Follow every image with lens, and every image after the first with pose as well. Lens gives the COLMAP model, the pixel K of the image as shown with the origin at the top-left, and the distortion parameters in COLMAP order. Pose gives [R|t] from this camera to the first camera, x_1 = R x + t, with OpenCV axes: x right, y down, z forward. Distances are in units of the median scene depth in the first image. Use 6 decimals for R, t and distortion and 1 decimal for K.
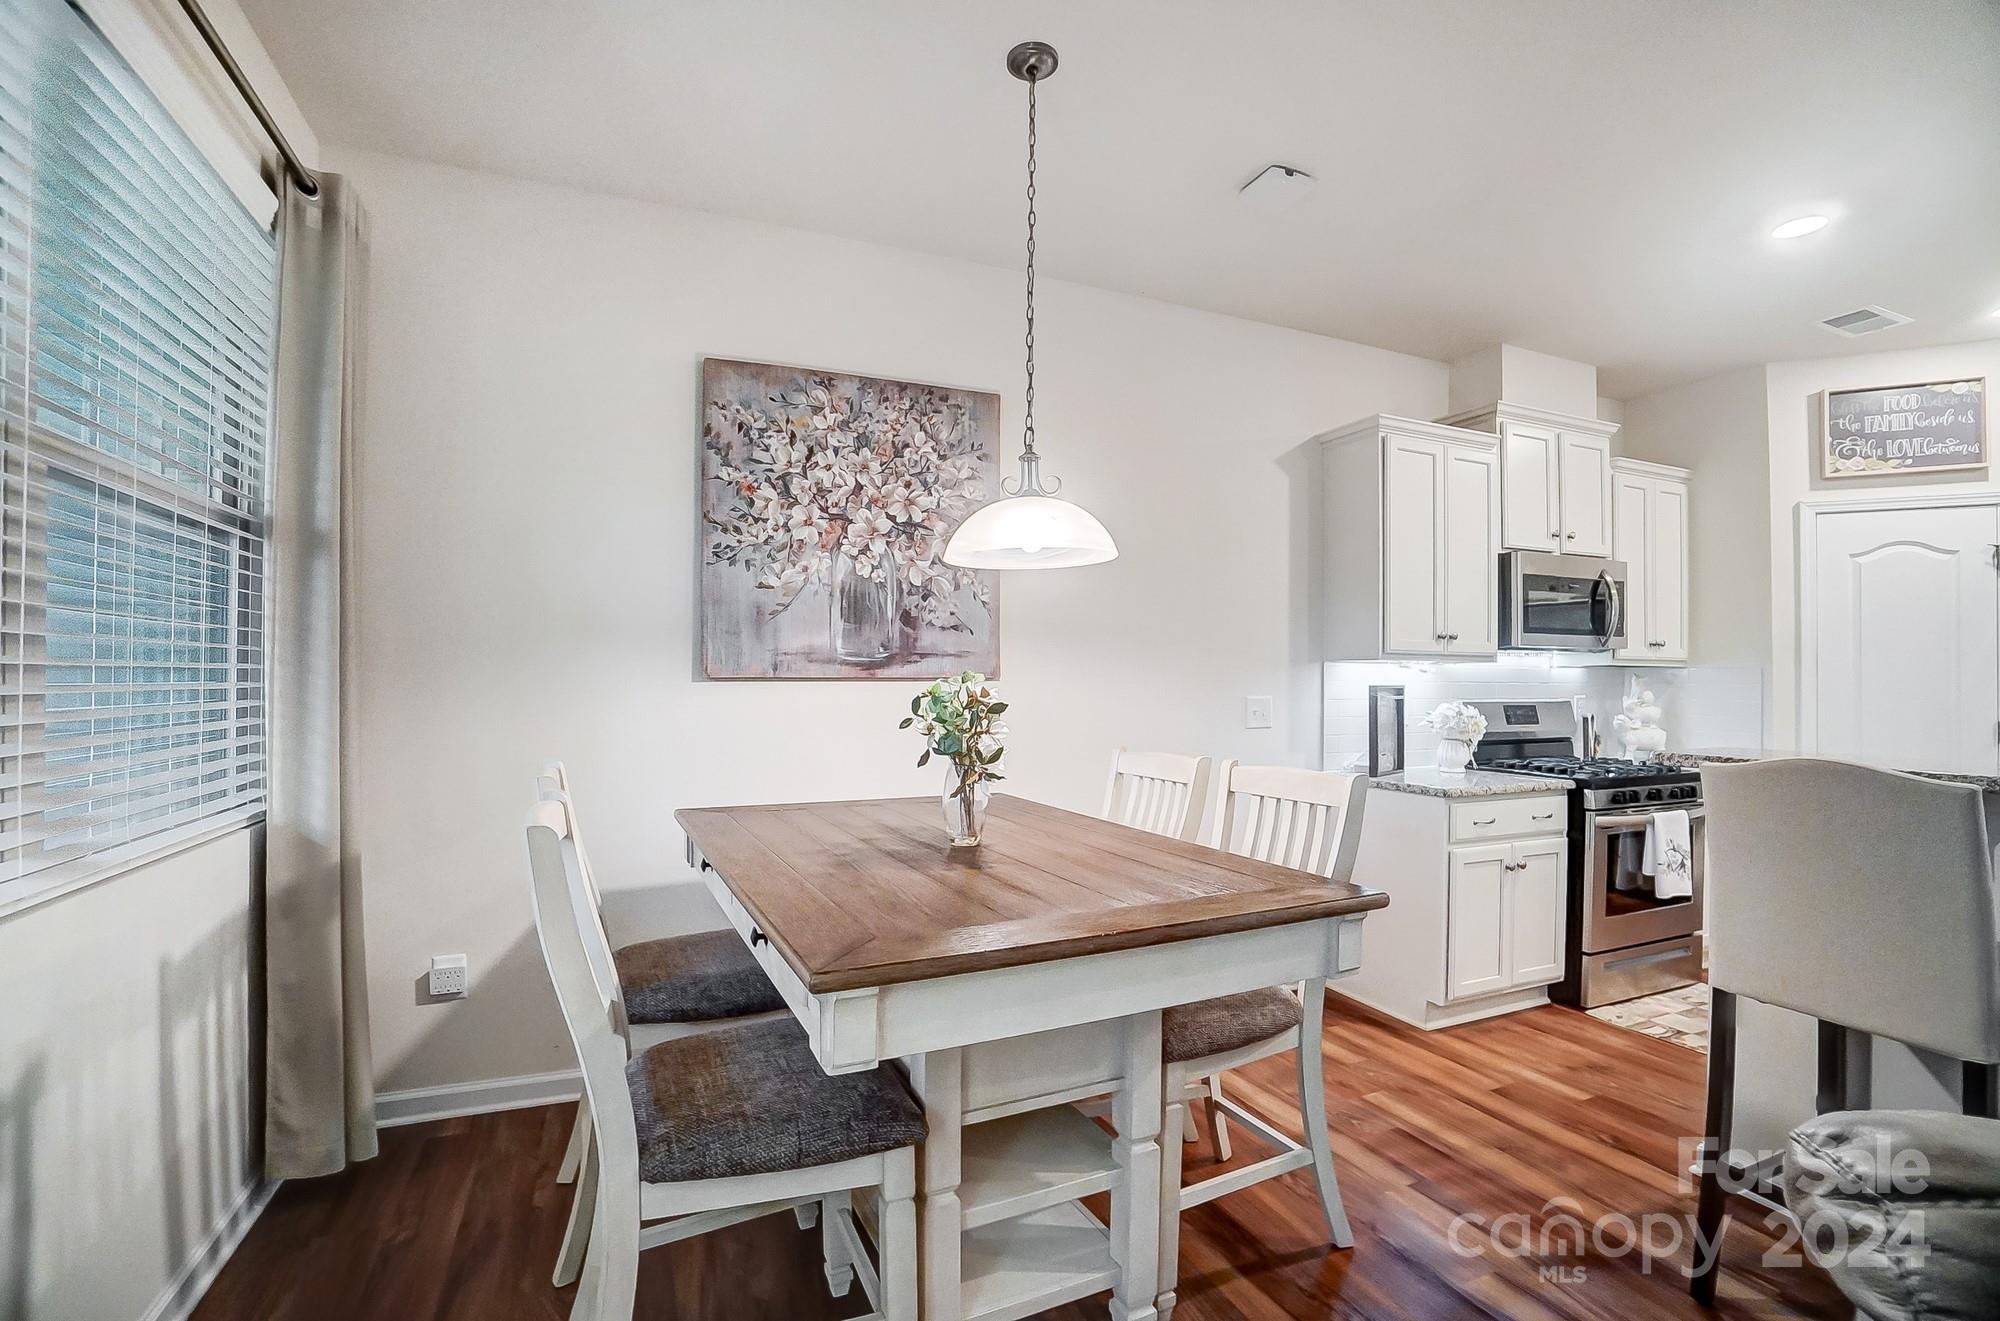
lens RADIAL K [[900.8, 0, 988.1], [0, 900.8, 670.4], [0, 0, 1]] dist [-0.054162, 0.019260]
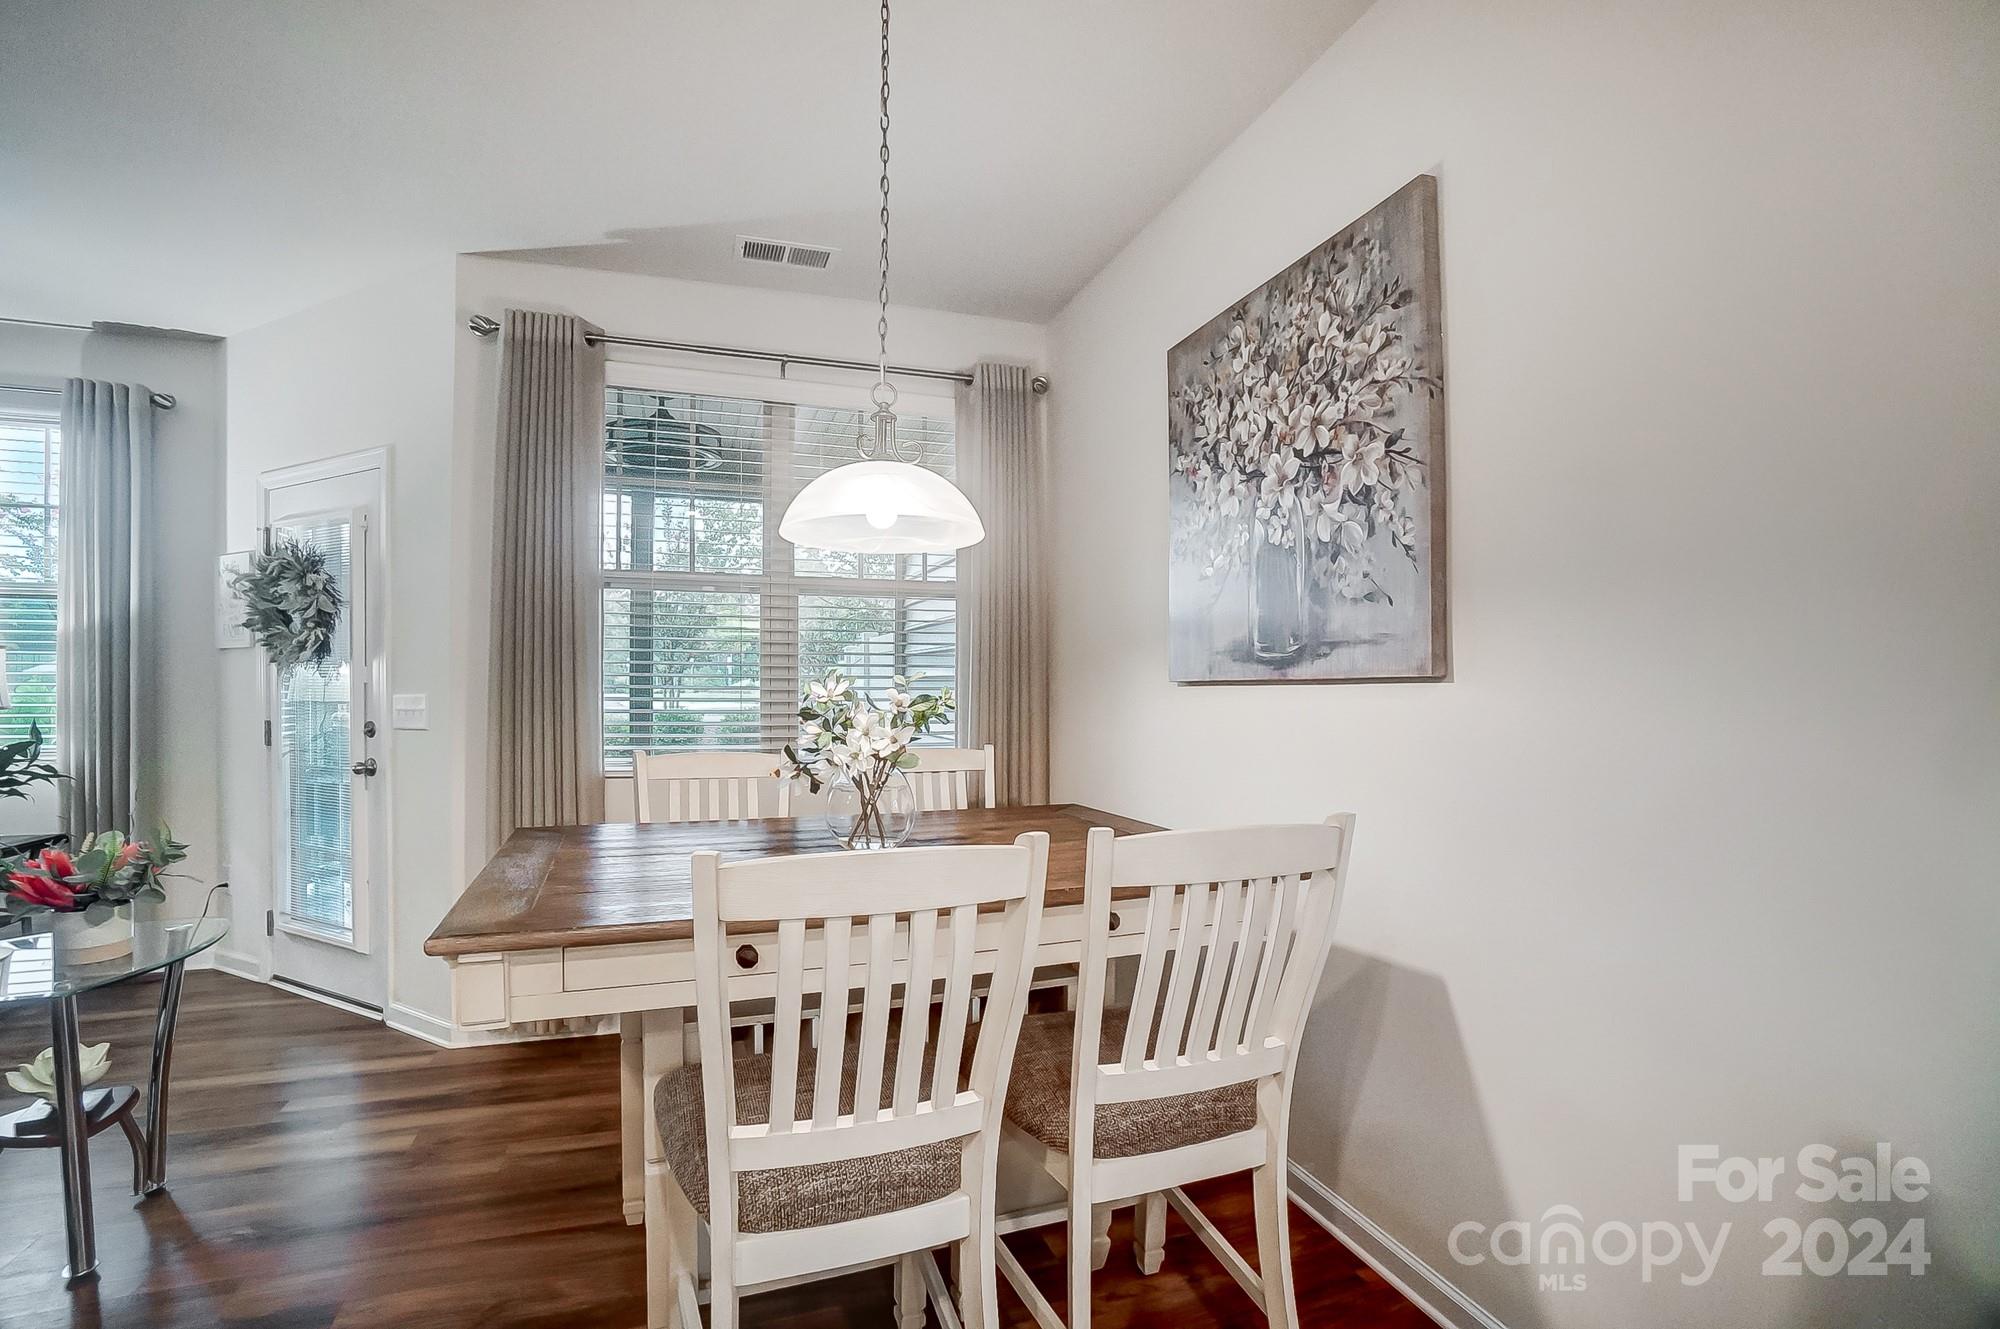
lens RADIAL K [[901.2, 0, 972.2], [0, 901.2, 685.8], [0, 0, 1]] dist [-0.045321, 0.000340]
pose [[-0.086383, -0.005876, -0.996245, 0.603322], [0.005175, 0.999966, -0.006346, 0.016036], [0.996249, -0.005703, -0.086350, 0.787288]]
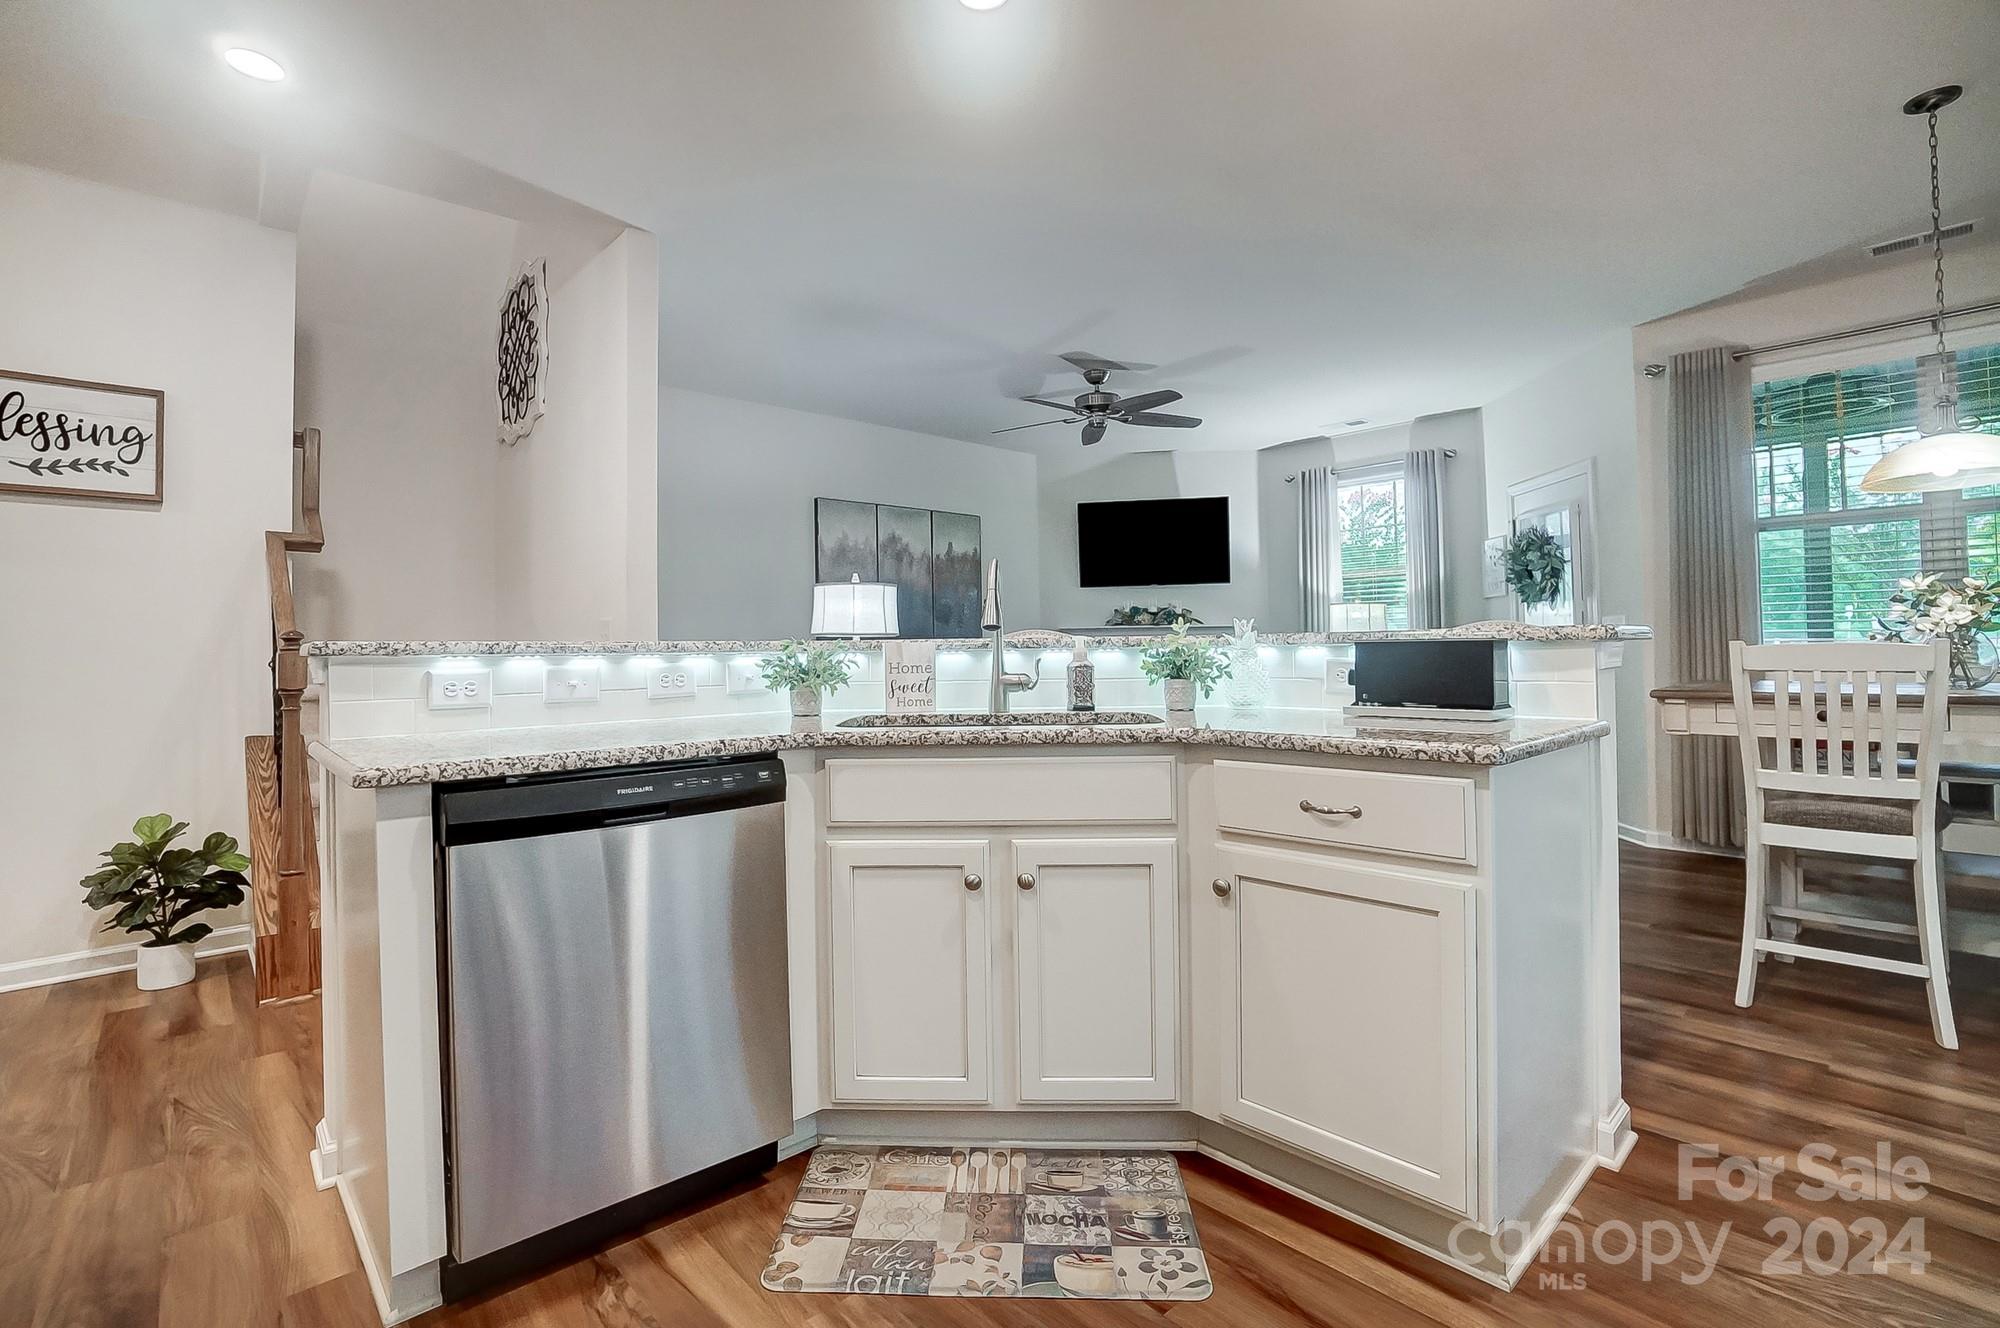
lens RADIAL K [[921.9, 0, 989.7], [0, 921.9, 635.7], [0, 0, 1]] dist [-0.063527, 0.023912]
pose [[-0.942149, -0.000077, -0.335196, 1.229568], [0.011439, 0.999410, -0.032383, 0.090085], [0.335000, -0.034344, -0.941592, 1.187322]]
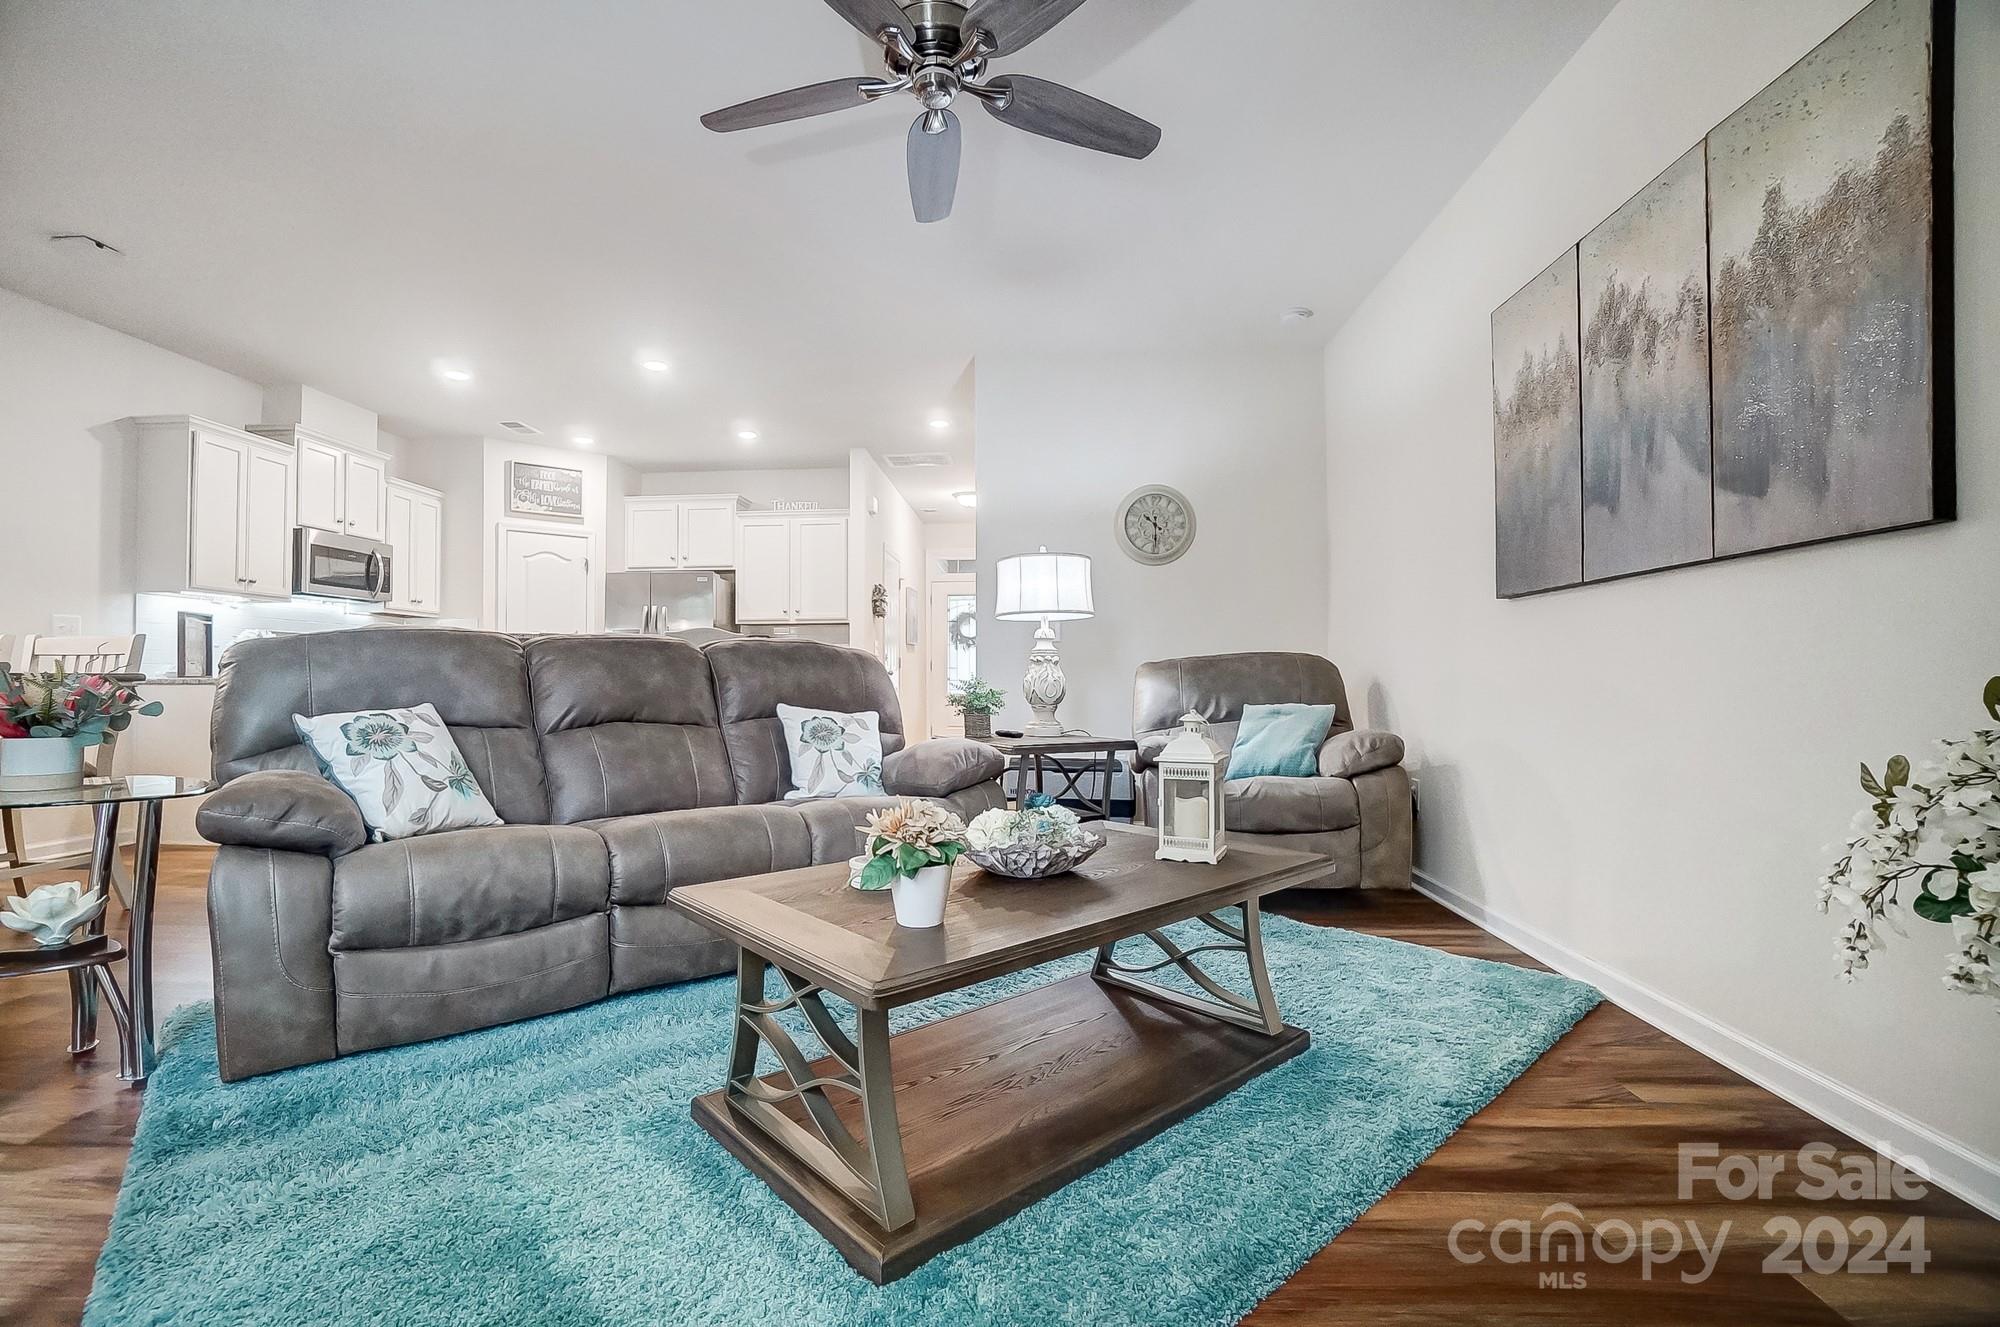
lens RADIAL K [[883.0, 0, 984.9], [0, 883.0, 659.3], [0, 0, 1]] dist [-0.068647, 0.026507]
pose [[0.446544, 0.010592, 0.894699, -0.204019], [-0.005134, 0.999944, -0.009275, 0.110730], [-0.894747, -0.000452, 0.446573, -0.781144]]
